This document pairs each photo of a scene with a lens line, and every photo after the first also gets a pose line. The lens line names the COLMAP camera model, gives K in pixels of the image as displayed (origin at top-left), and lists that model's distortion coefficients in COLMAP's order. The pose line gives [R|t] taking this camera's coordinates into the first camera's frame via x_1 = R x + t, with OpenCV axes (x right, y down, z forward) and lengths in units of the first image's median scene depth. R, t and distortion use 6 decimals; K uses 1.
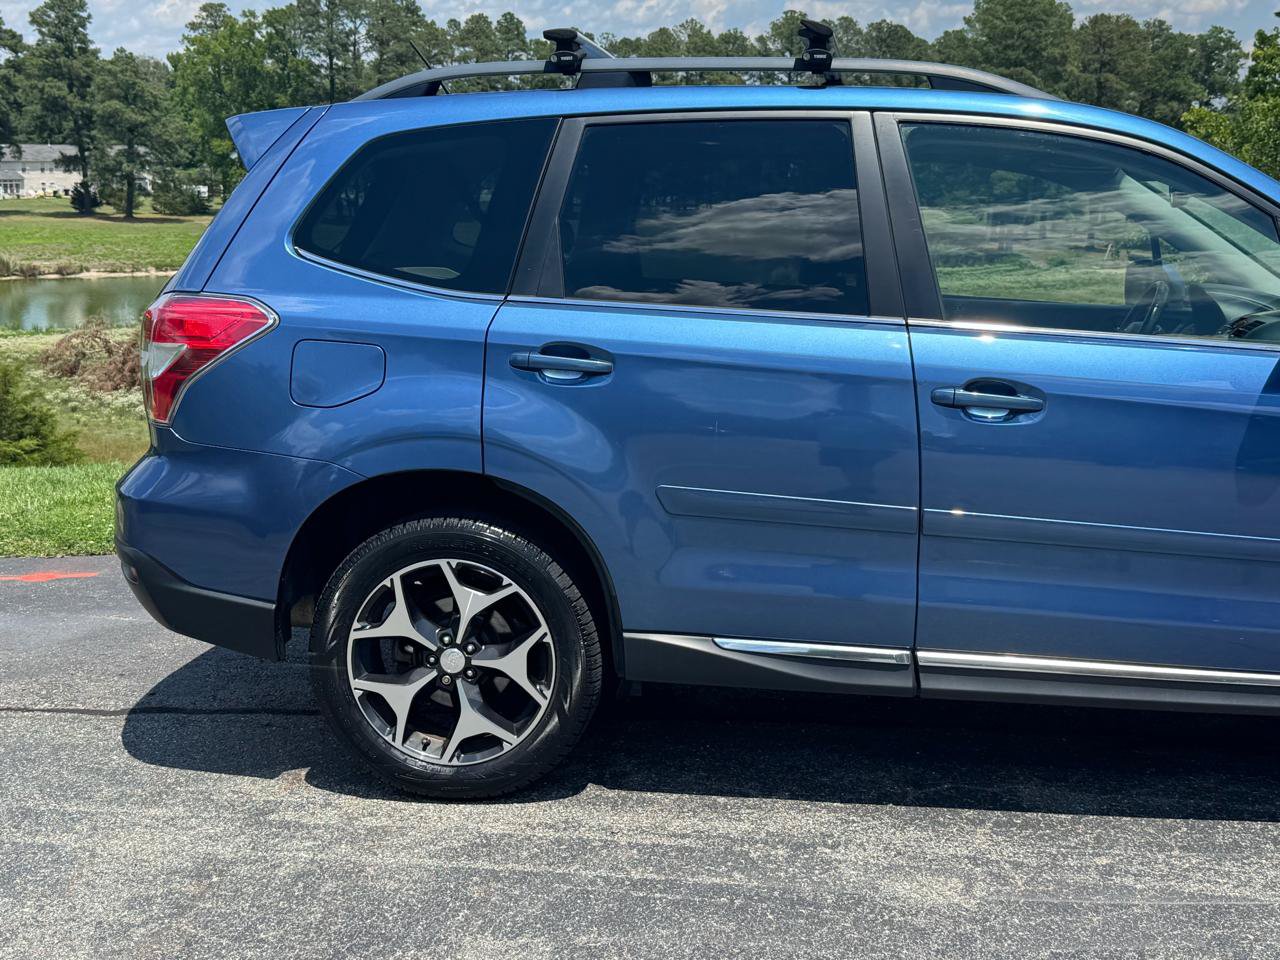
lens RADIAL K [[1589.5, 0, 640.0], [0, 1589.5, 480.0], [0, 0, 1]] dist [0.149808, -0.345200]
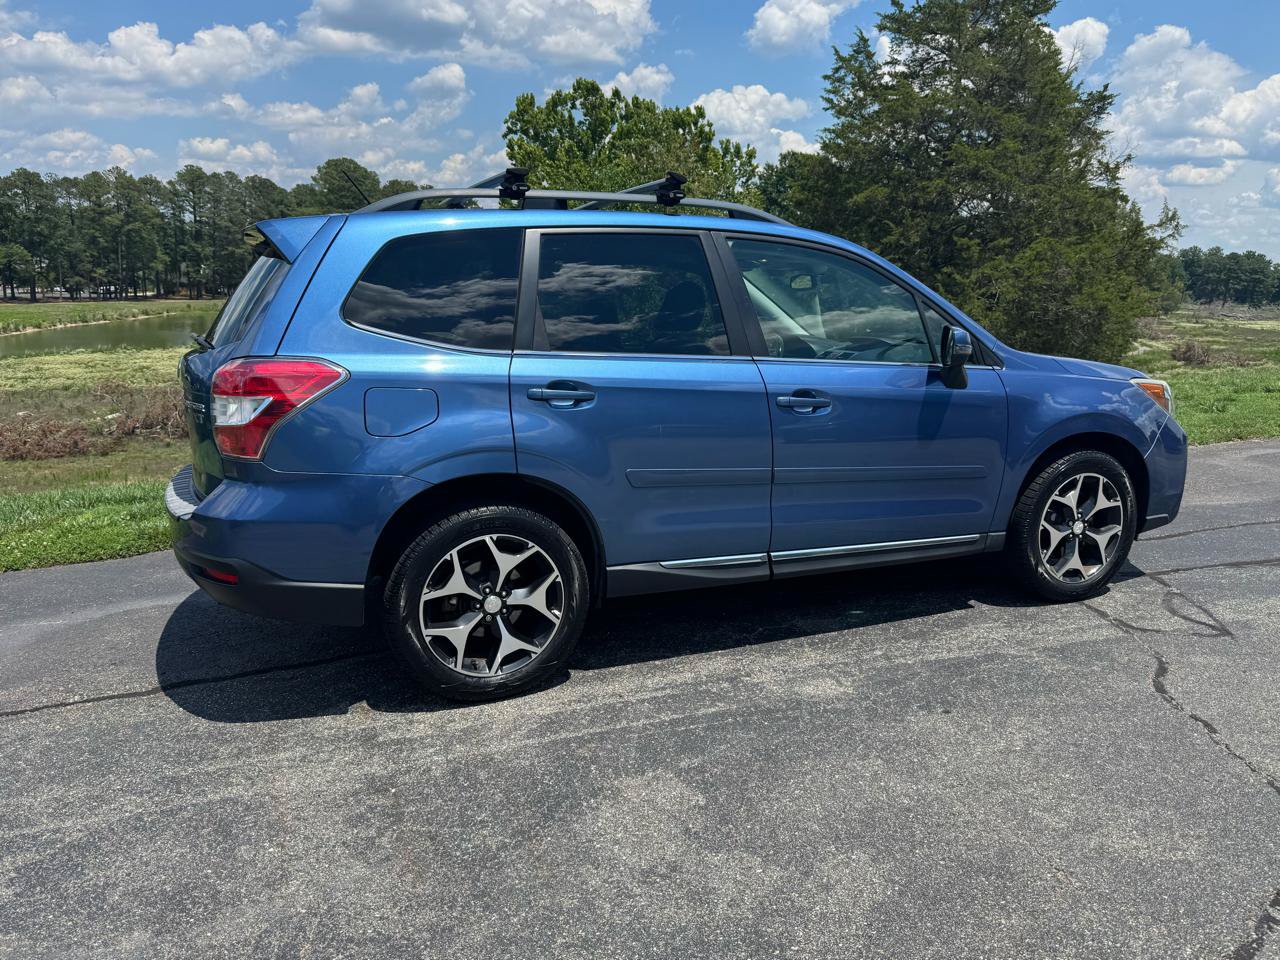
lens RADIAL K [[958.8, 0, 639.4], [0, 958.8, 470.0], [0, 0, 1]] dist [0.039310, -0.051278]
pose [[0.869249, -0.095819, 0.485000, -0.411656], [0.089979, 0.995315, 0.035374, -0.026793], [-0.486118, 0.012891, 0.873798, 0.173266]]
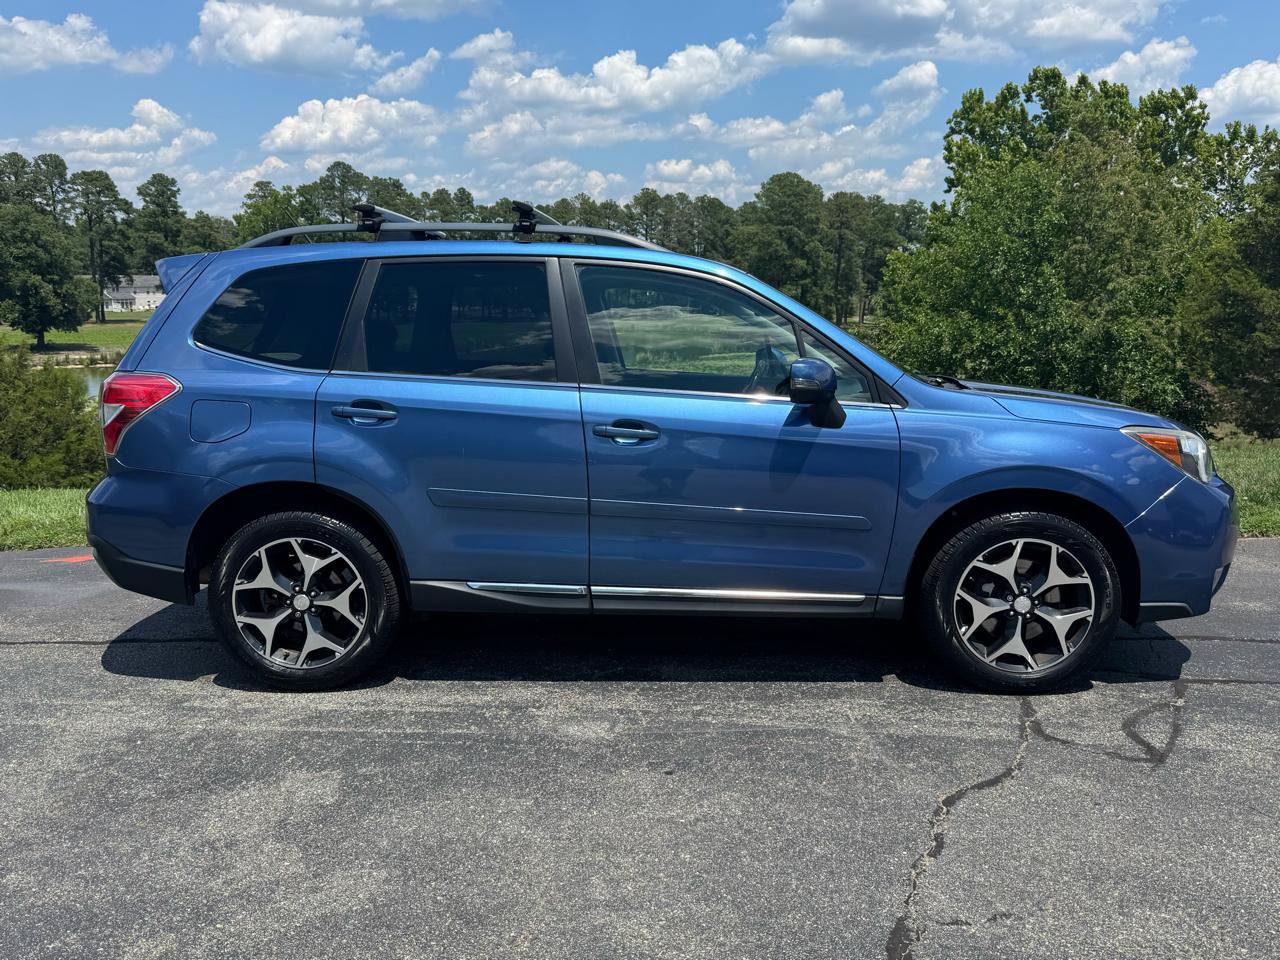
lens RADIAL K [[1034.9, 0, 644.6], [0, 1034.9, 484.3], [0, 0, 1]] dist [0.093979, -0.162314]
pose [[0.996279, -0.020156, 0.083794, 0.136028], [0.020733, 0.999767, -0.006029, 0.009850], [-0.083653, 0.007744, 0.996465, -0.058469]]
